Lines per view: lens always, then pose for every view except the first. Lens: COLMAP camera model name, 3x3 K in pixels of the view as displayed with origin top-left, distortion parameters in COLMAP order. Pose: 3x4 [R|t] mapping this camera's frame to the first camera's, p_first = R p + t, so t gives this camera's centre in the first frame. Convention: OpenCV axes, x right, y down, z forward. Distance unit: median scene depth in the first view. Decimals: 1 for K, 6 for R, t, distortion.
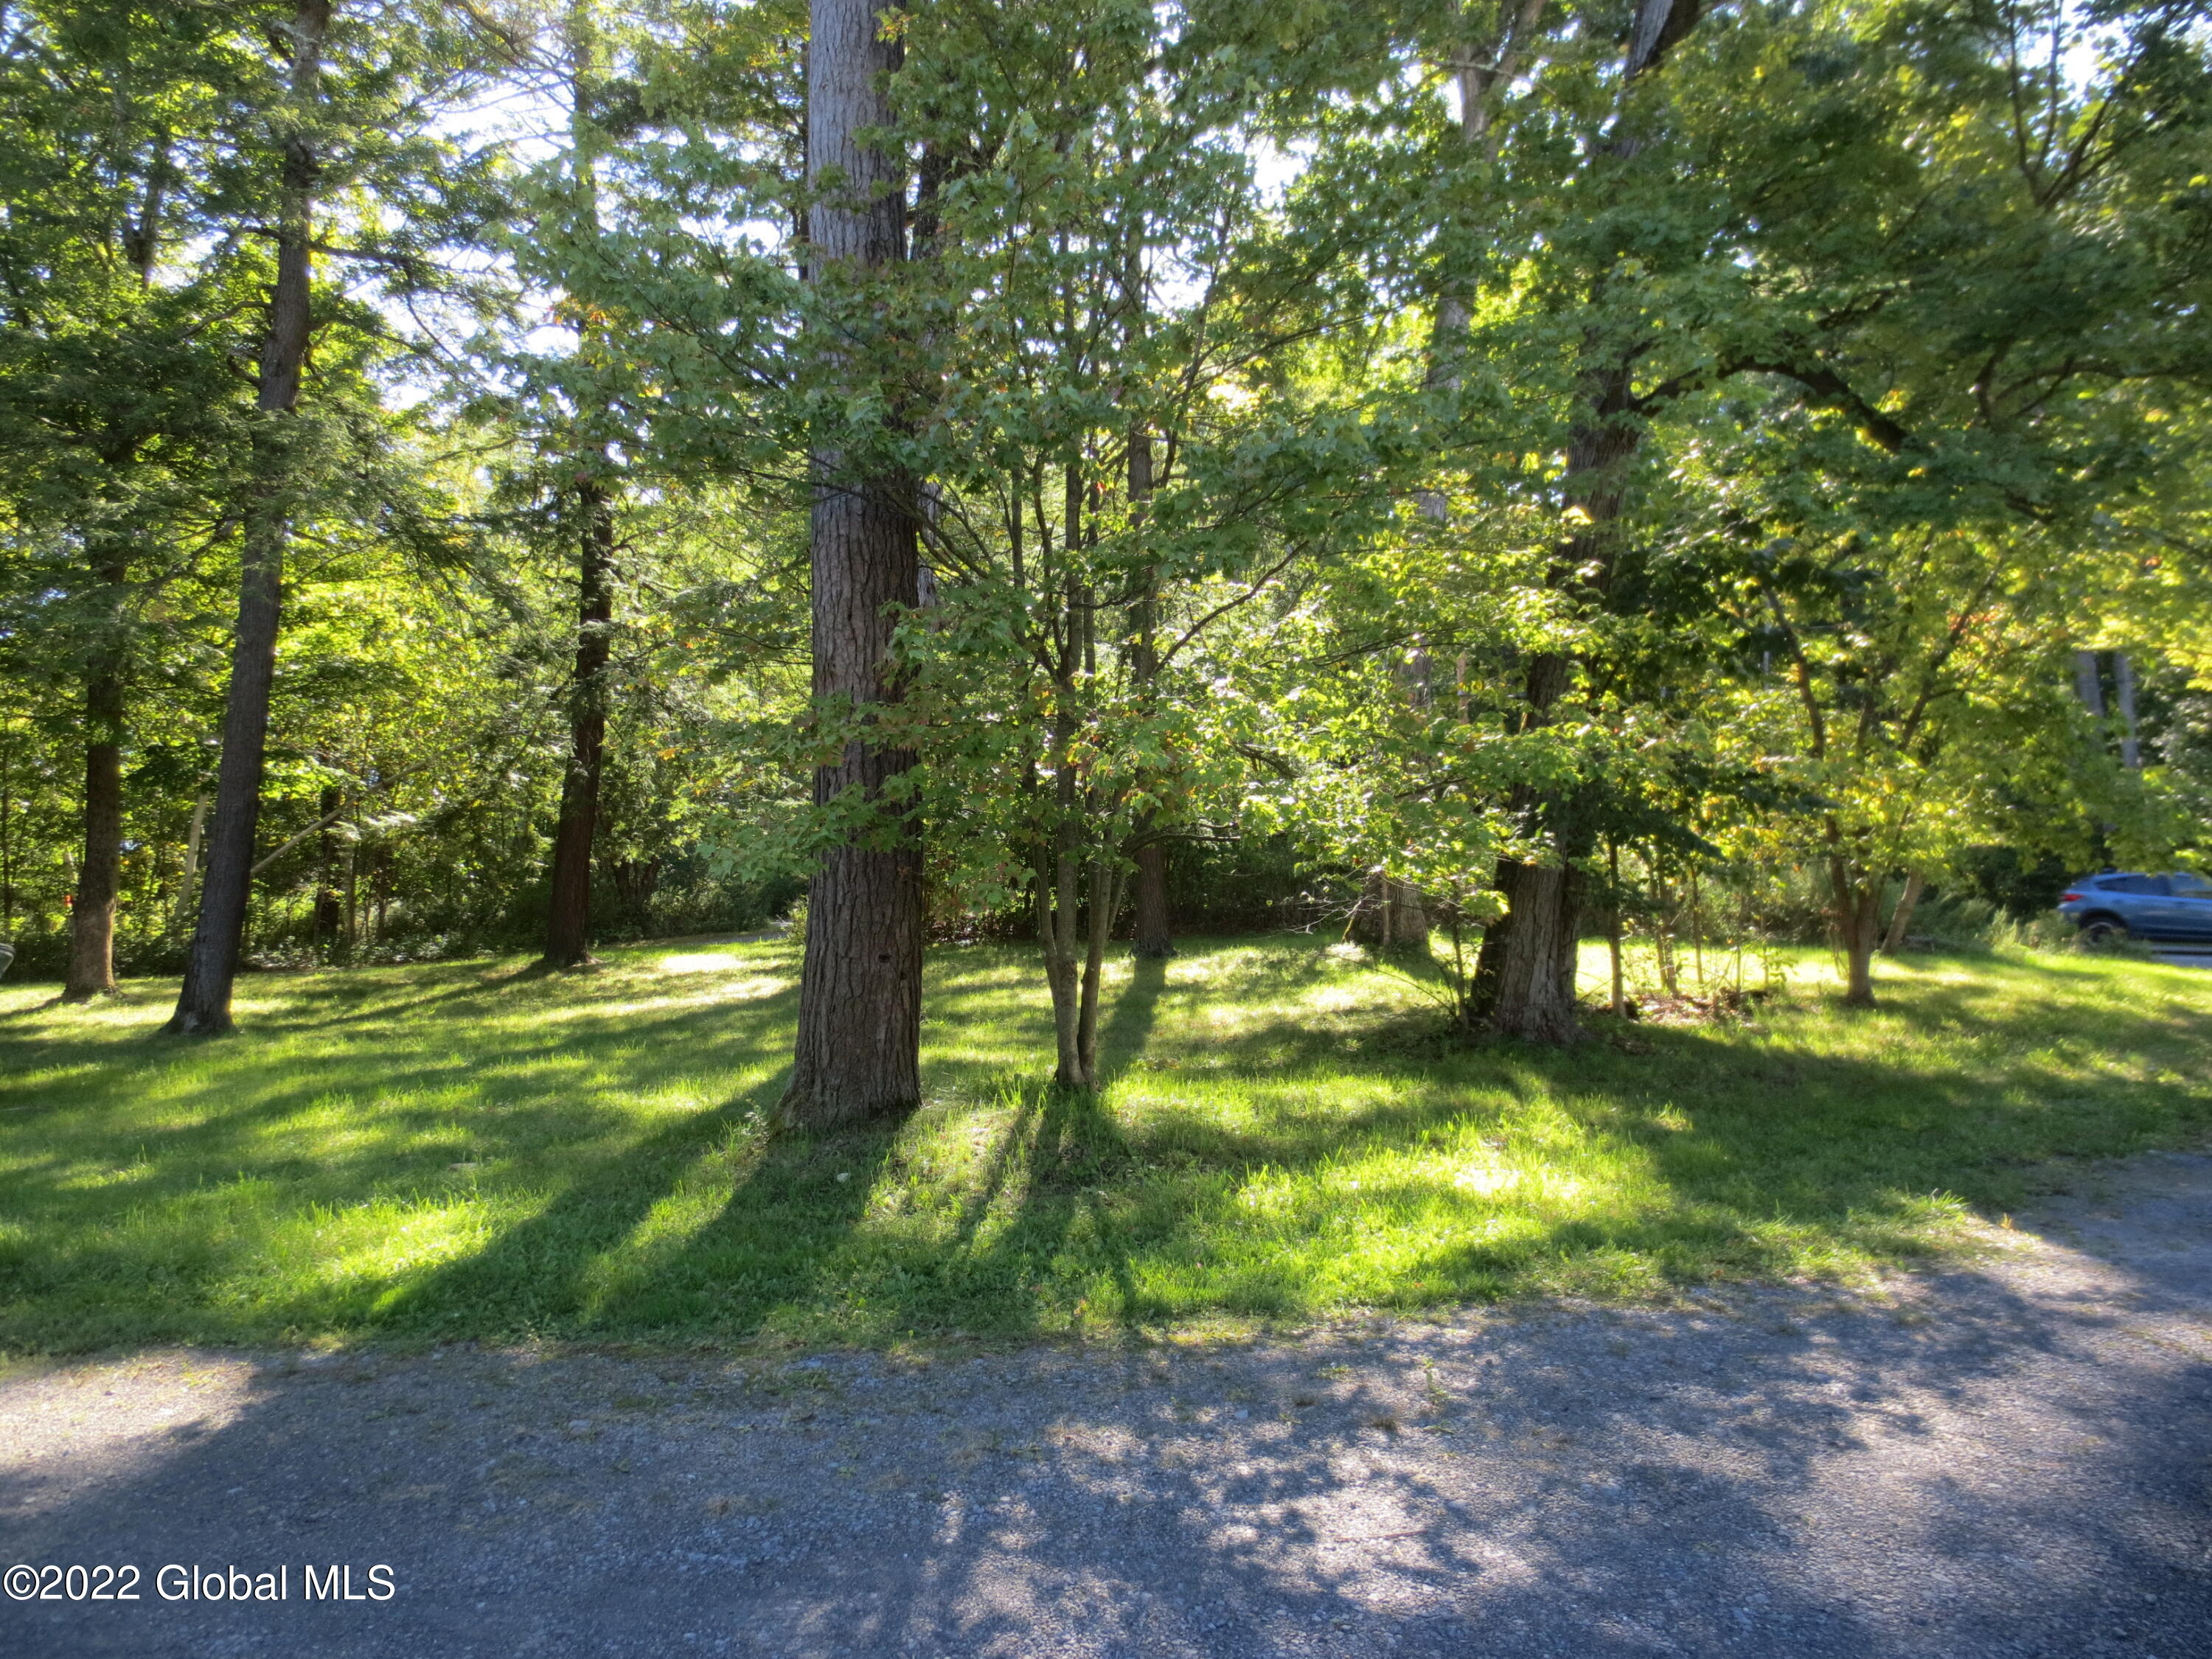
lens RADIAL K [[1640.1, 0, 1106.0], [0, 1640.1, 829.5], [0, 0, 1]] dist [-0.006780, 0.001220]
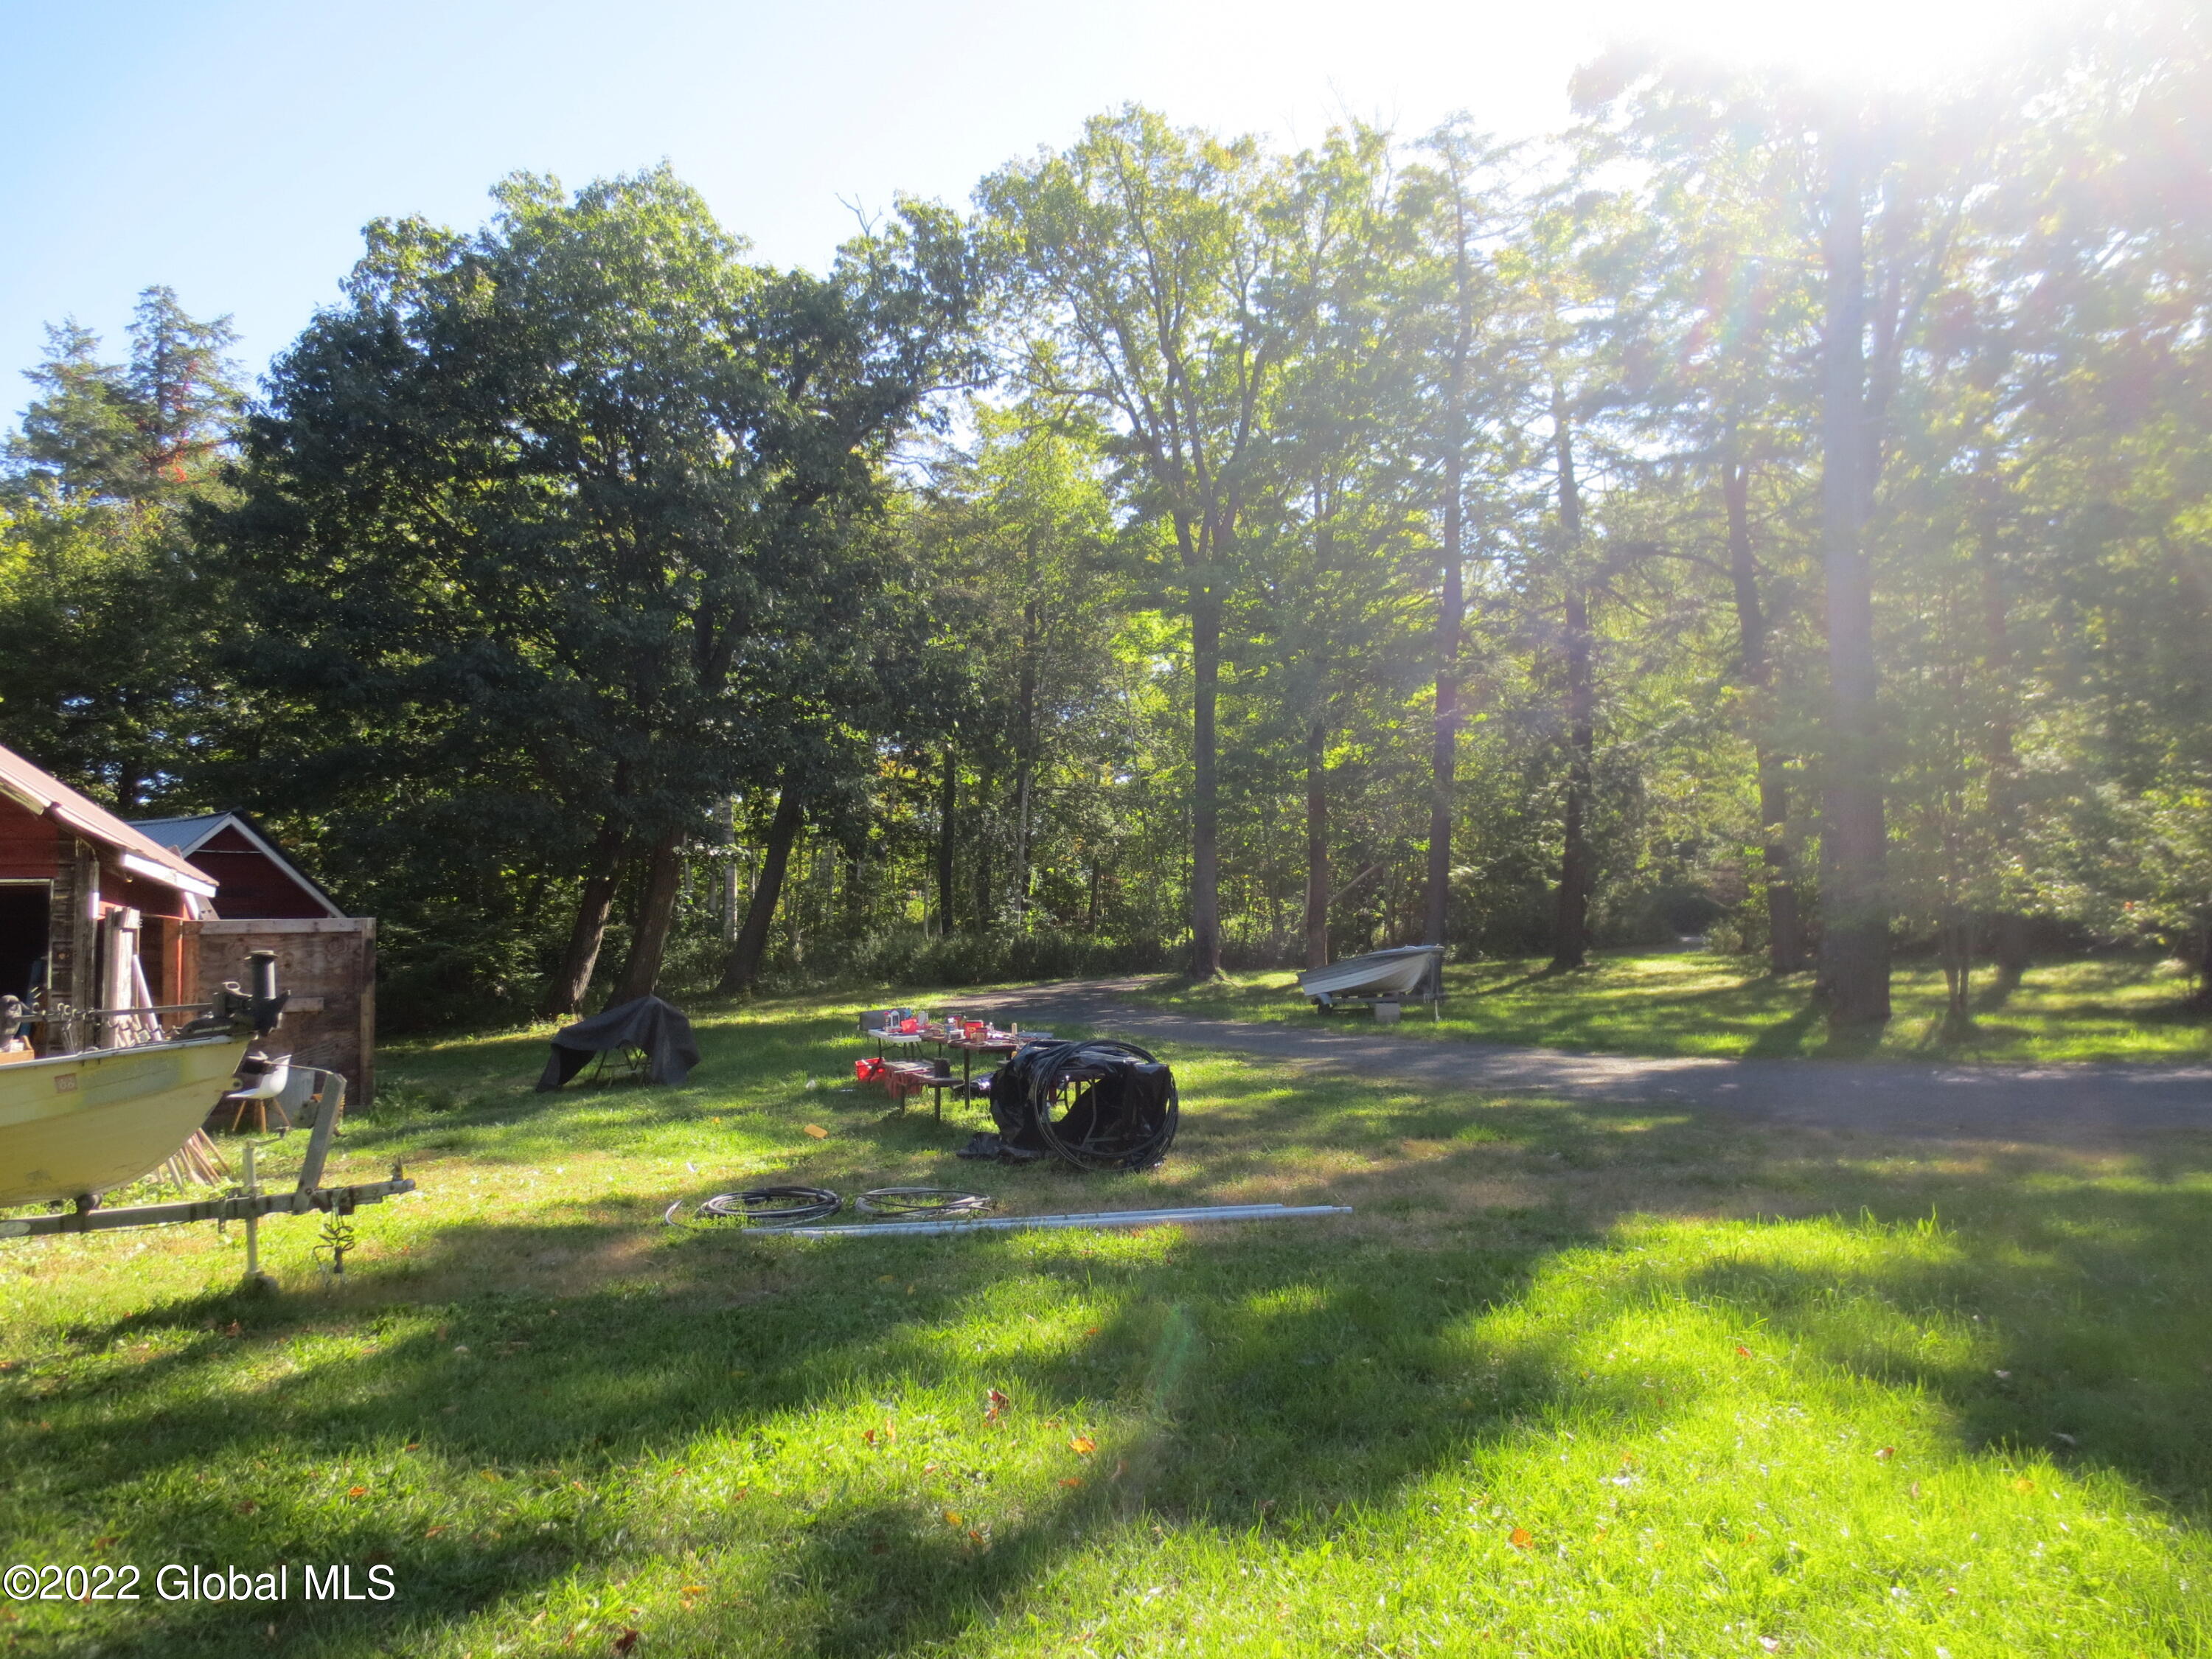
lens RADIAL K [[1640.1, 0, 1106.0], [0, 1640.1, 829.5], [0, 0, 1]] dist [-0.006780, 0.001220]
pose [[0.881748, -0.019269, -0.471327, 0.006510], [0.016223, 0.999813, -0.010524, -0.042902], [0.471442, 0.001634, 0.881896, -0.676839]]
